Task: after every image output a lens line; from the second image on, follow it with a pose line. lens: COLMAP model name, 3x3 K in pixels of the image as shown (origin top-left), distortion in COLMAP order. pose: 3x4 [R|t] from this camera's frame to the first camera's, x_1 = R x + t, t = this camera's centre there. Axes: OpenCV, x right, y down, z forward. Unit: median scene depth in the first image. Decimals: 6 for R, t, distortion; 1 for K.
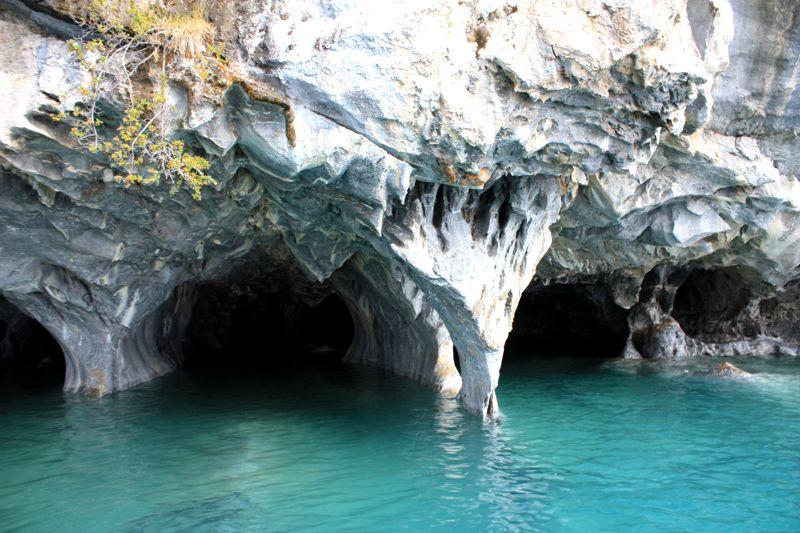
lens RADIAL K [[660.0, 0, 406.3], [0, 660.0, 264.4], [0, 0, 1]] dist [-0.172627, 0.150954]
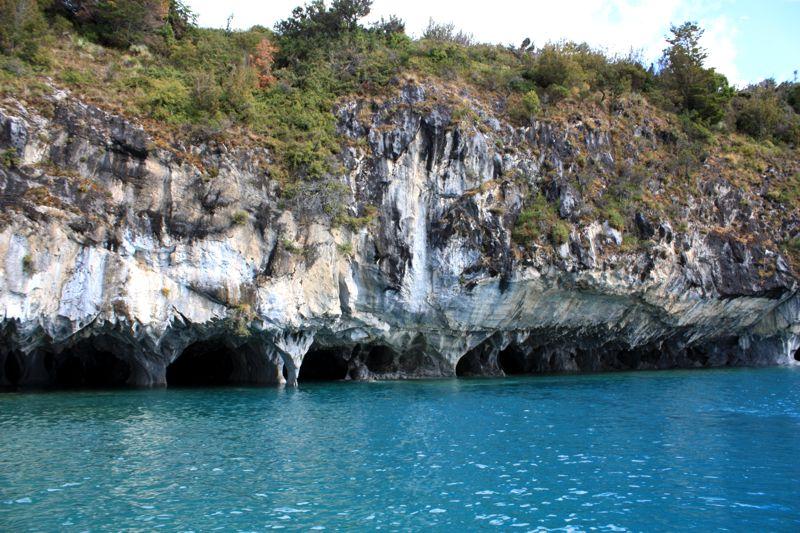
lens RADIAL K [[660.0, 0, 406.3], [0, 660.0, 264.4], [0, 0, 1]] dist [-0.172627, 0.150954]
pose [[0.950533, 0.053931, 0.305904, -0.412694], [-0.029037, 0.995927, -0.085357, -0.154408], [-0.309262, 0.072252, 0.948228, -2.565564]]
